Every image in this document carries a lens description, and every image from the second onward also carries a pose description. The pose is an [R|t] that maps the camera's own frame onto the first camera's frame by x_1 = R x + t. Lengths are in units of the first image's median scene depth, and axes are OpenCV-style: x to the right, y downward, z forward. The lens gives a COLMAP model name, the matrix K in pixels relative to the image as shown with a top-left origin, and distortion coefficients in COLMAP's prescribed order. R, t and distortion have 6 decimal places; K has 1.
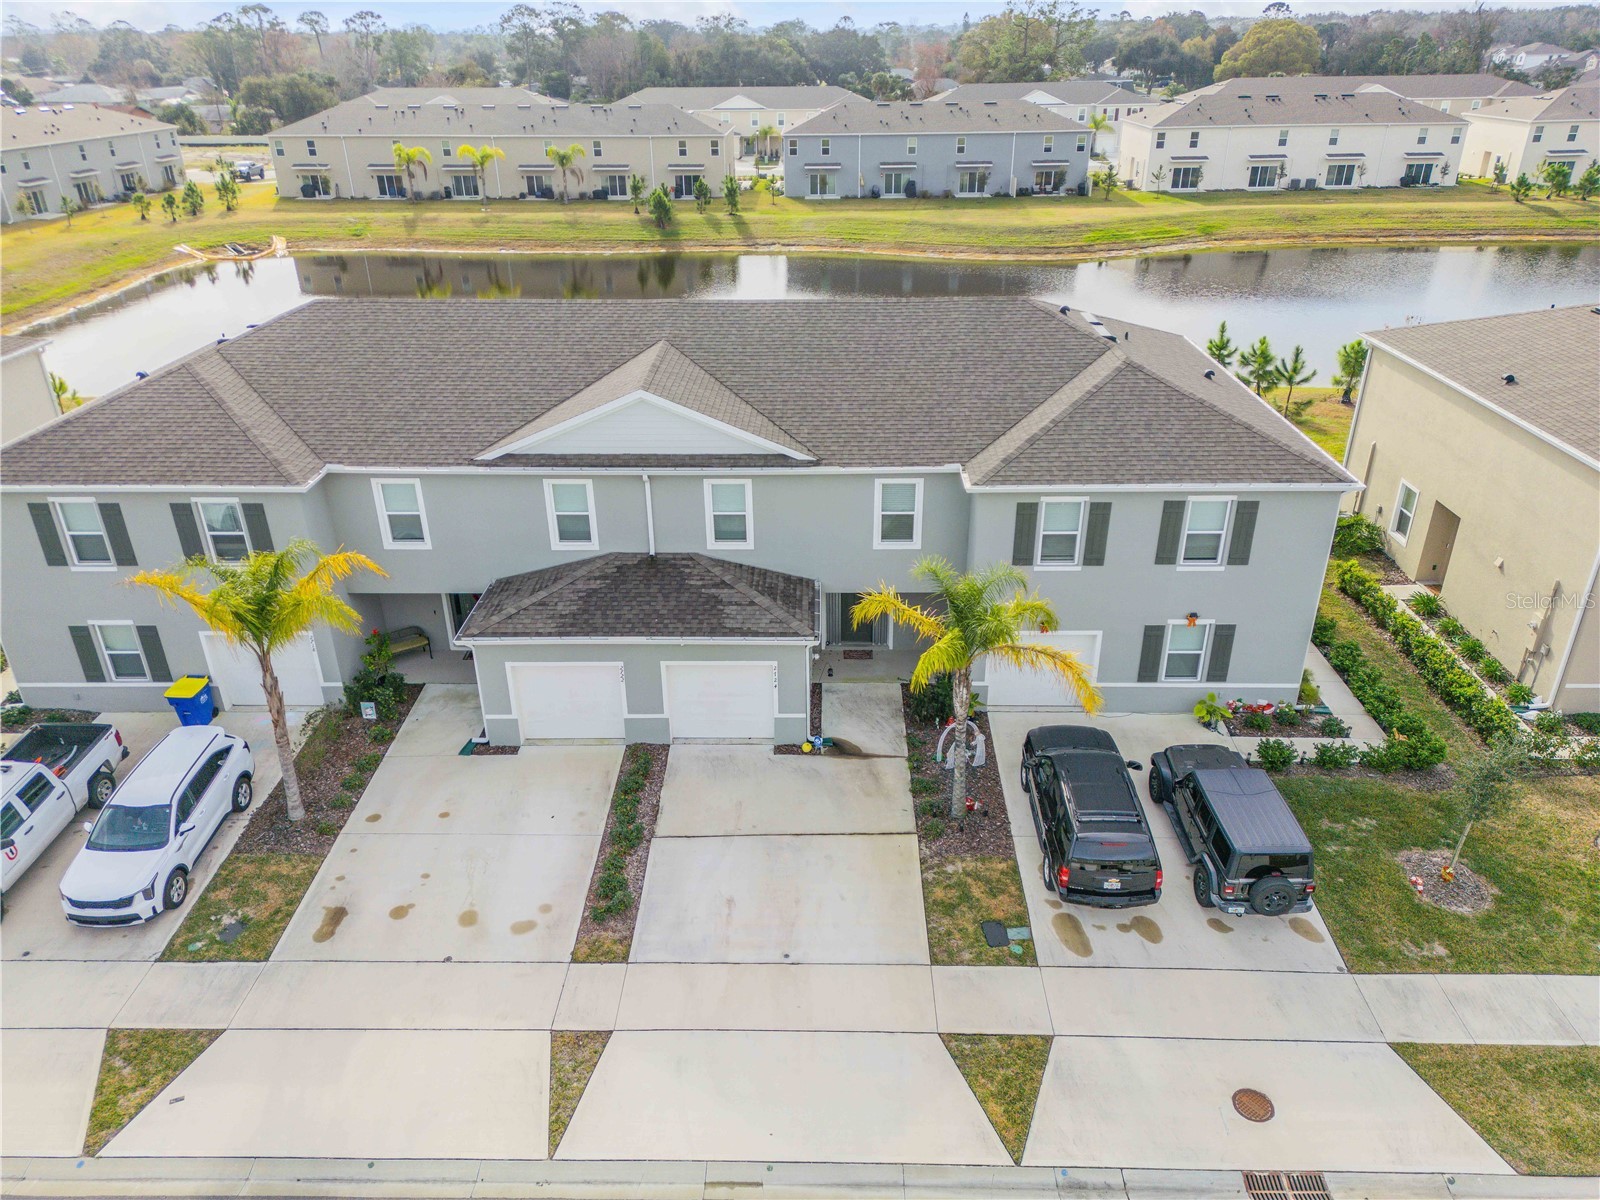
lens RADIAL K [[1119.5, 0, 797.4], [0, 1119.5, 593.2], [0, 0, 1]] dist [0.070706, -0.063847]
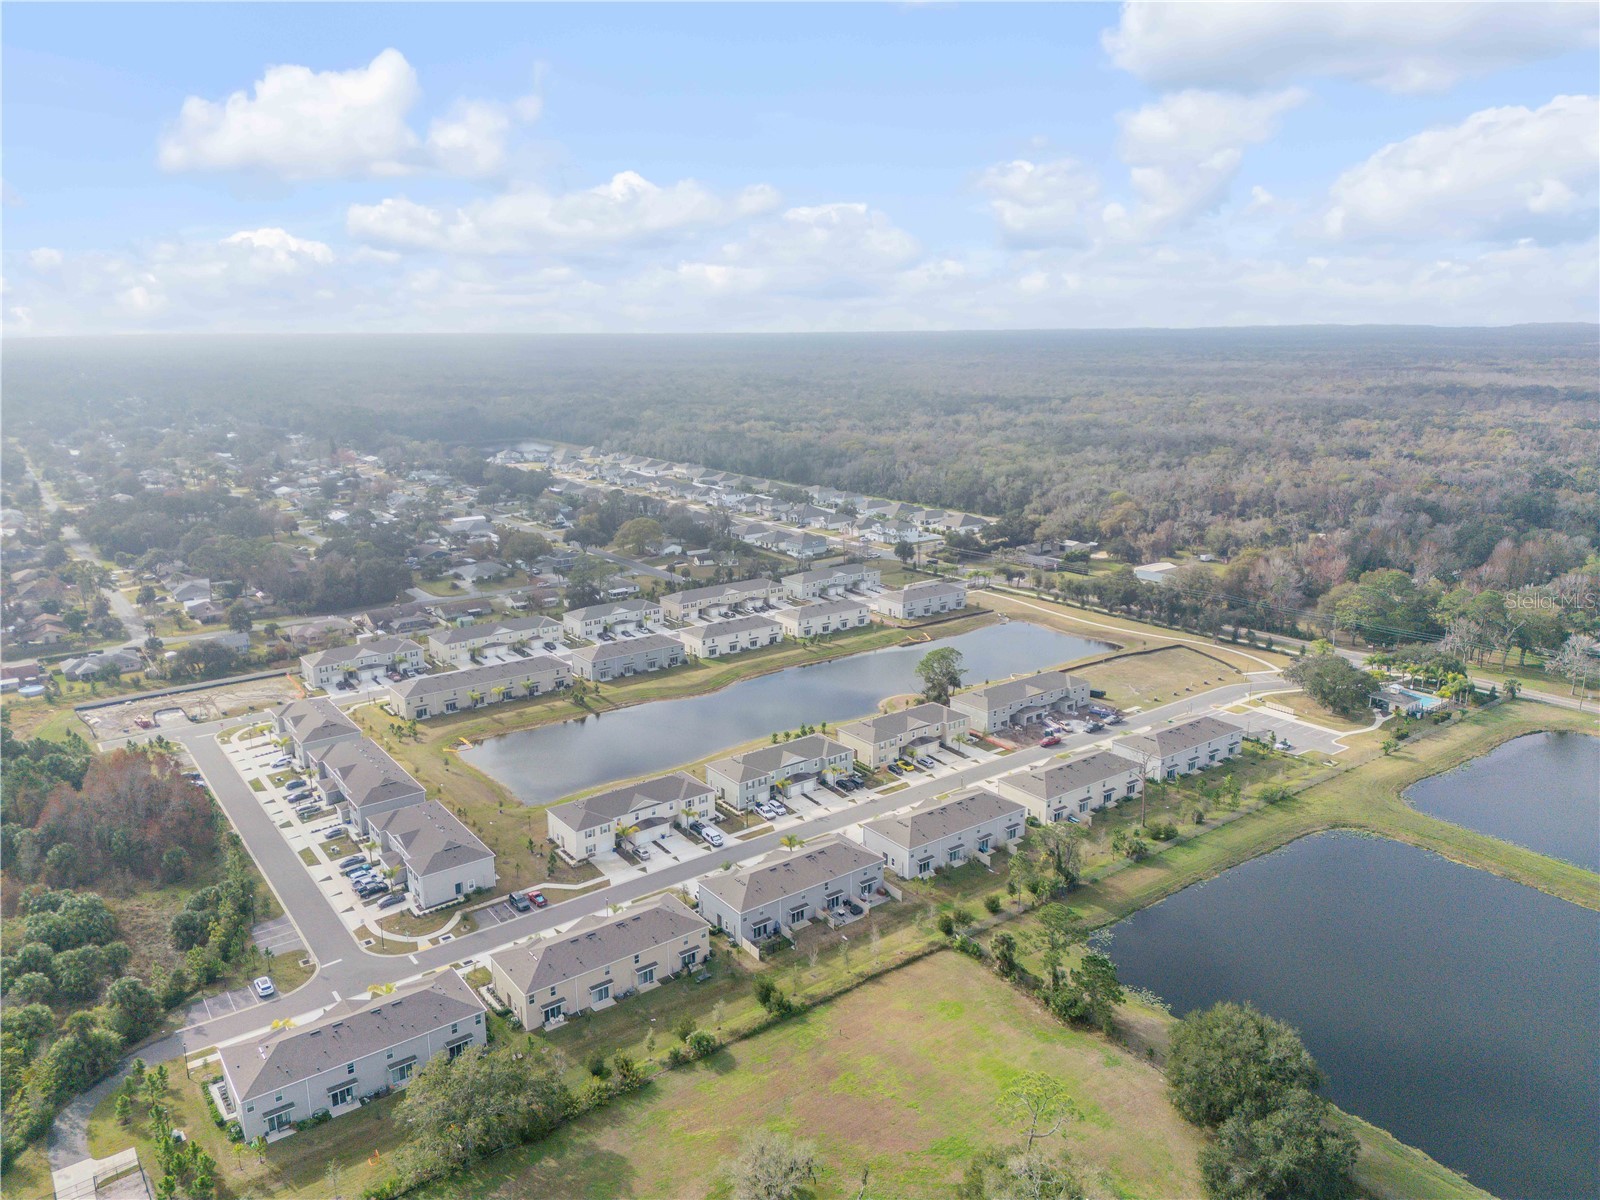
lens RADIAL K [[1119.5, 0, 796.9], [0, 1119.5, 599.3], [0, 0, 1]] dist [0.070706, -0.063847]
pose [[0.790406, -0.140688, 0.596209, -5.558189], [0.269670, 0.953802, -0.132437, -0.184509], [-0.550033, 0.265459, 0.791830, -6.856258]]
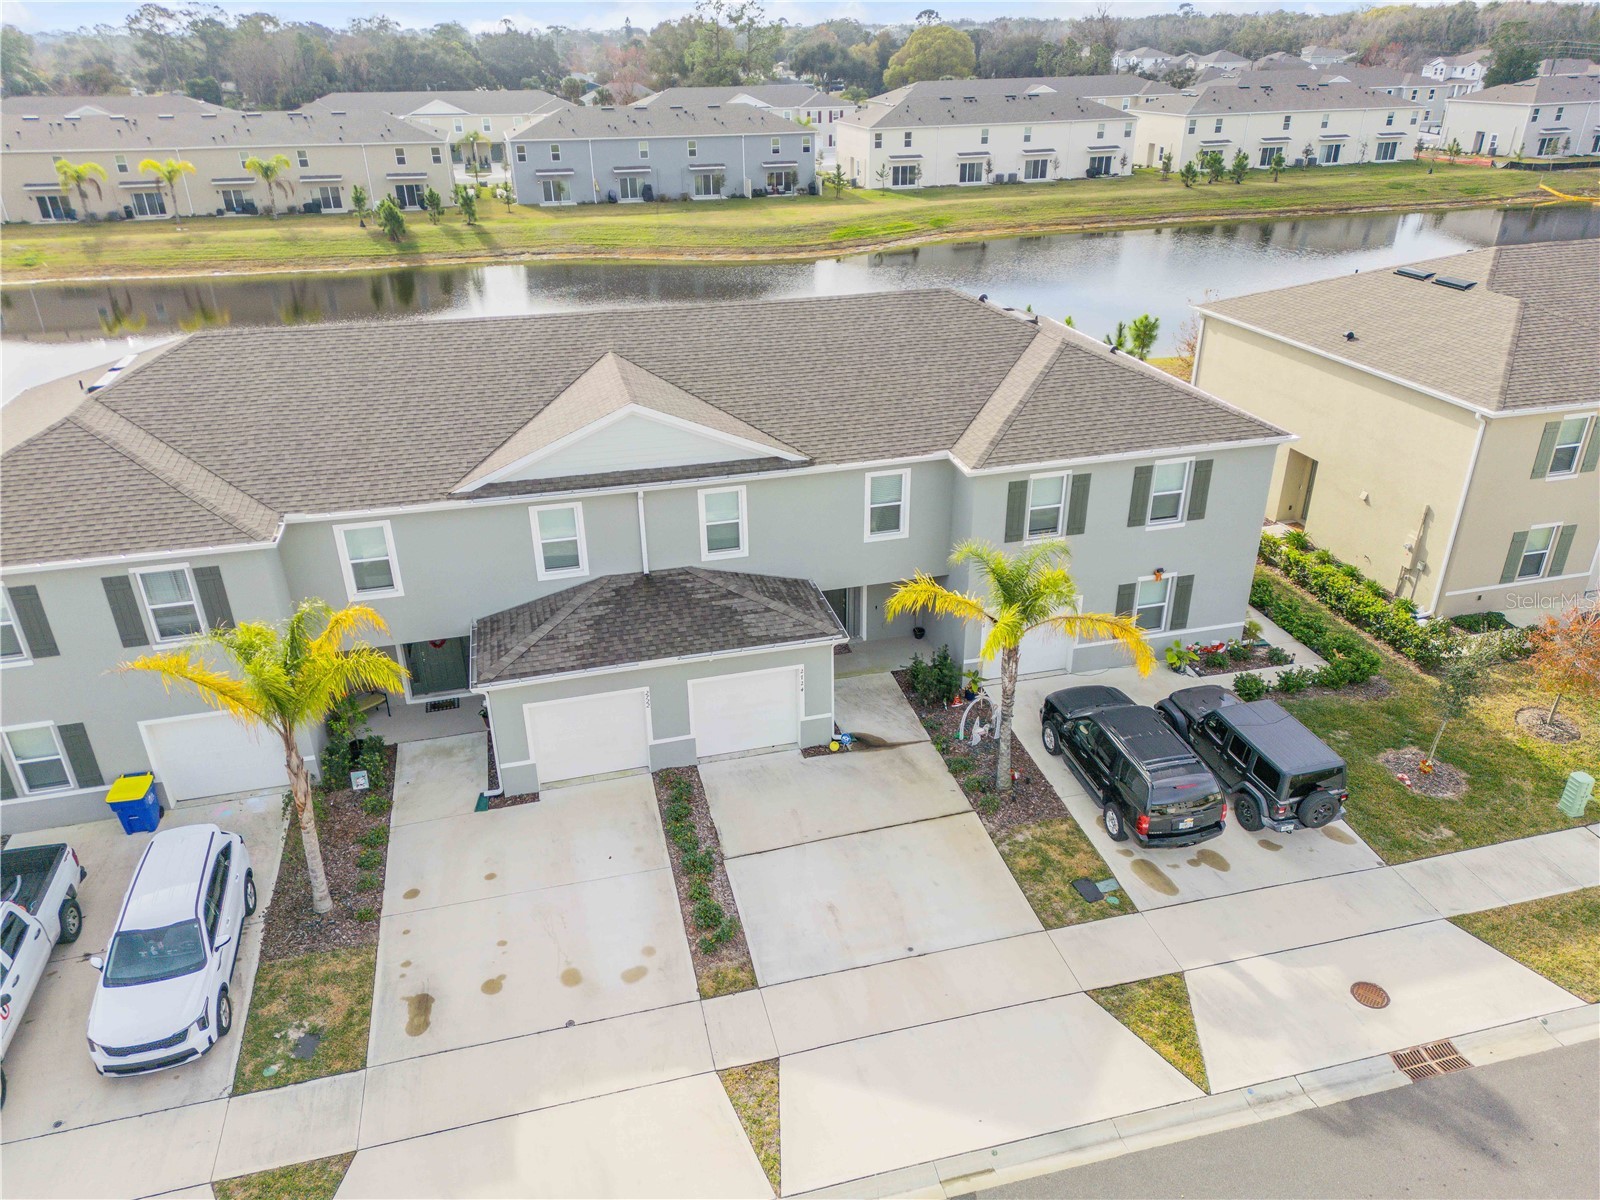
lens RADIAL K [[1119.5, 0, 796.7], [0, 1119.5, 594.8], [0, 0, 1]] dist [0.070706, -0.063847]
pose [[0.962931, -0.120262, 0.241456, -0.248904], [0.120786, 0.992597, 0.012686, -0.013155], [-0.241194, 0.016949, 0.970329, 0.035568]]
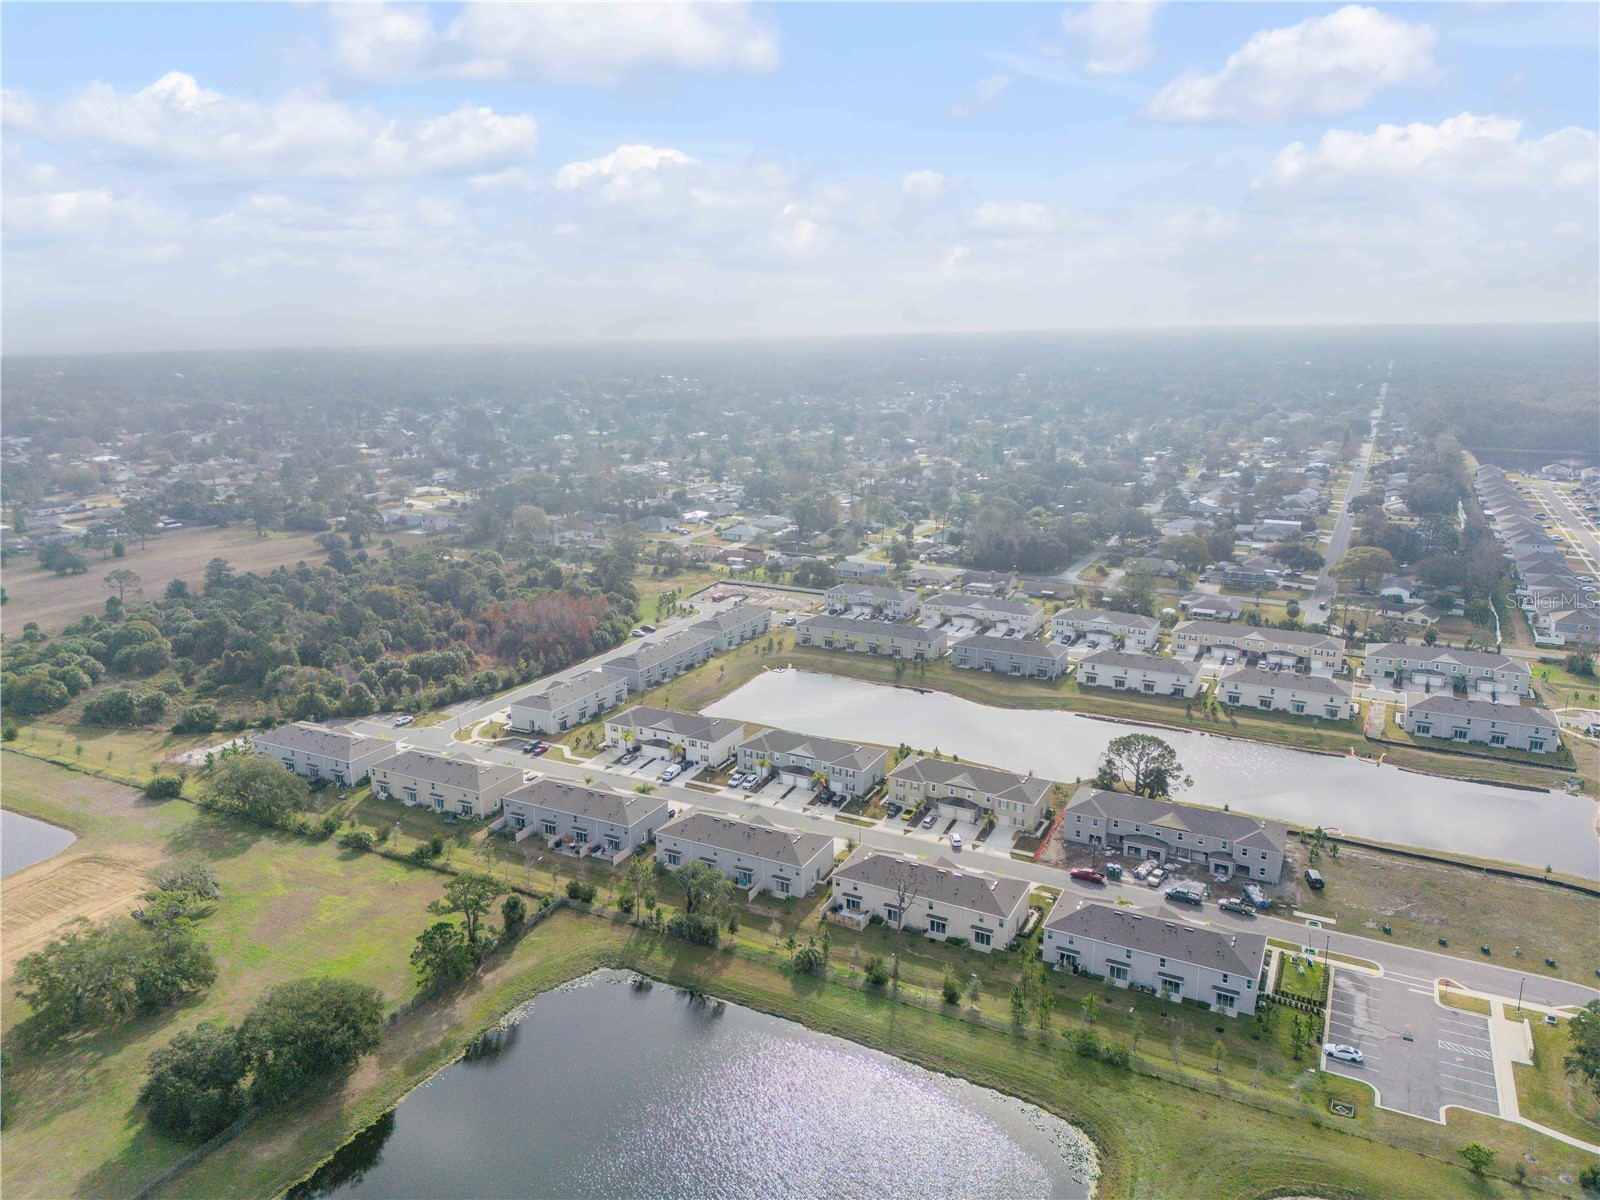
lens RADIAL K [[1119.5, 0, 800.1], [0, 1119.5, 600.7], [0, 0, 1]] dist [0.070706, -0.063847]
pose [[0.897944, 0.112894, -0.425383, 3.753475], [-0.199155, 0.966150, -0.163989, 0.167712], [0.392471, 0.231970, 0.890032, -7.762979]]
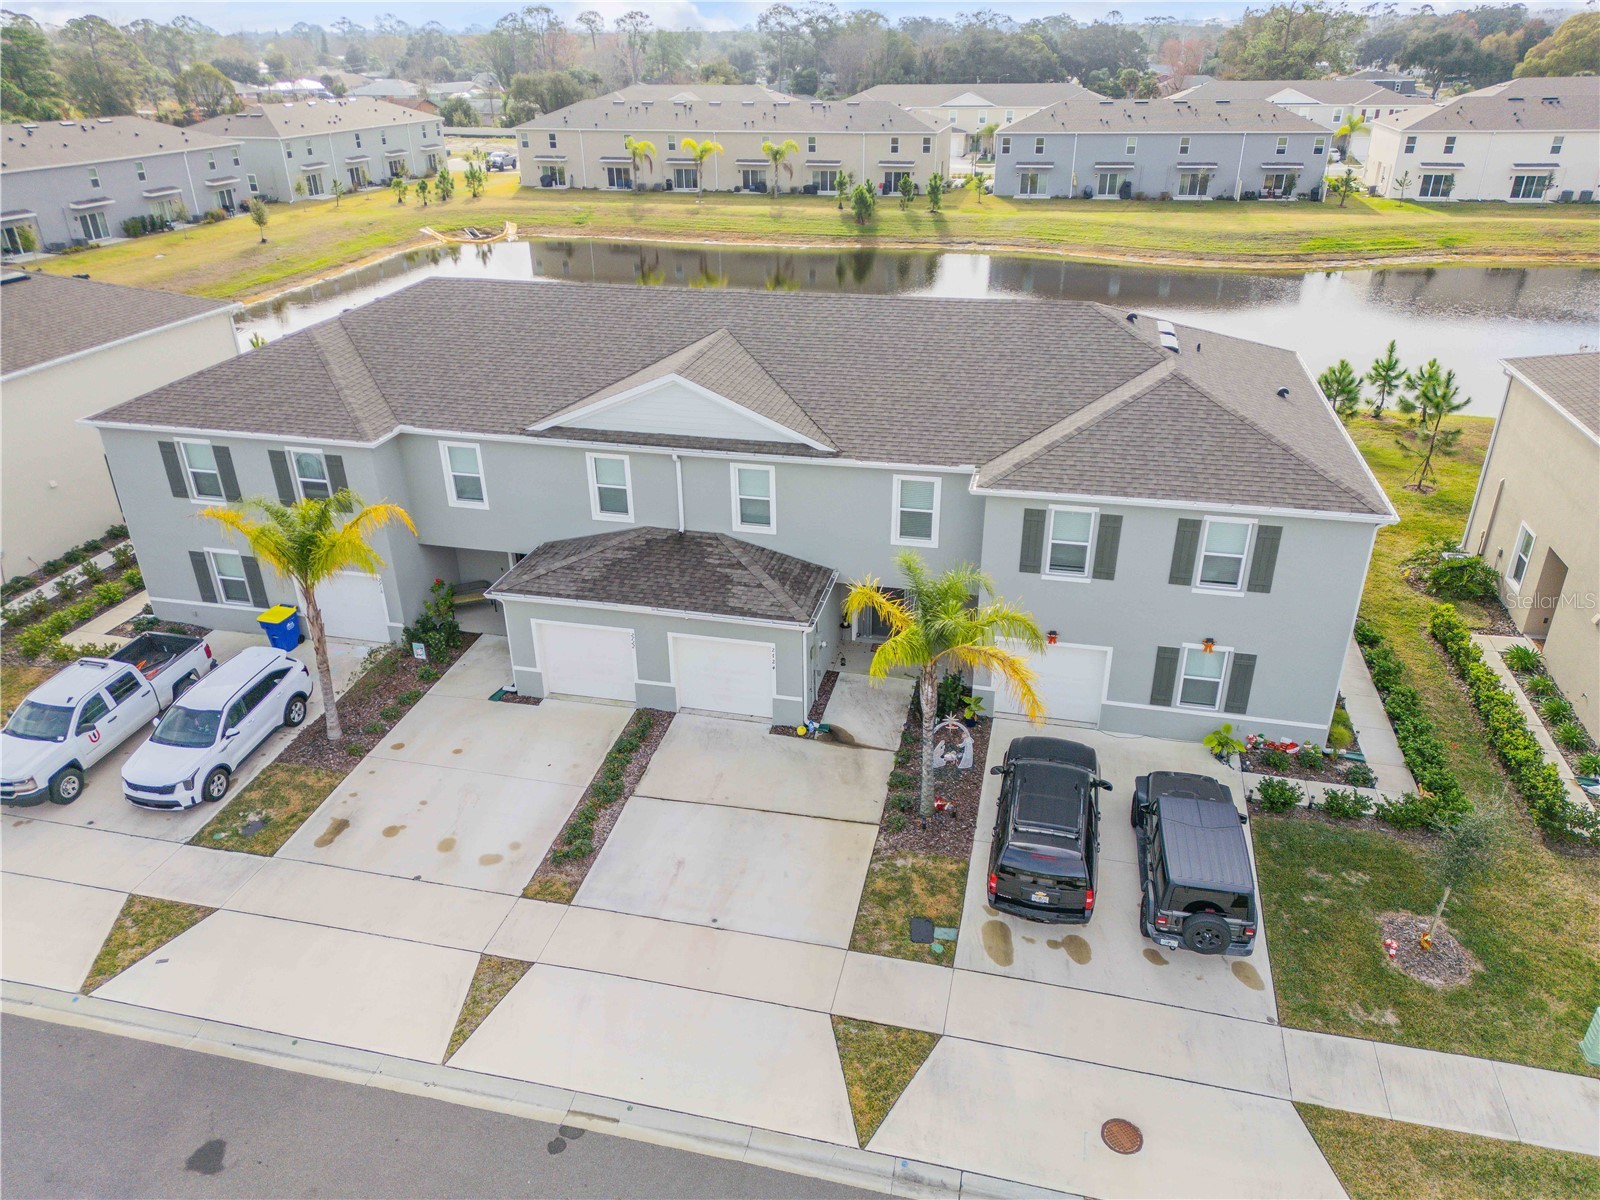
lens RADIAL K [[1119.5, 0, 797.7], [0, 1119.5, 591.9], [0, 0, 1]] dist [0.070706, -0.063847]
pose [[0.977367, 0.093210, -0.189909, 0.187589], [-0.092962, 0.995617, 0.010232, 0.001089], [0.190030, 0.007654, 0.981748, -0.008261]]
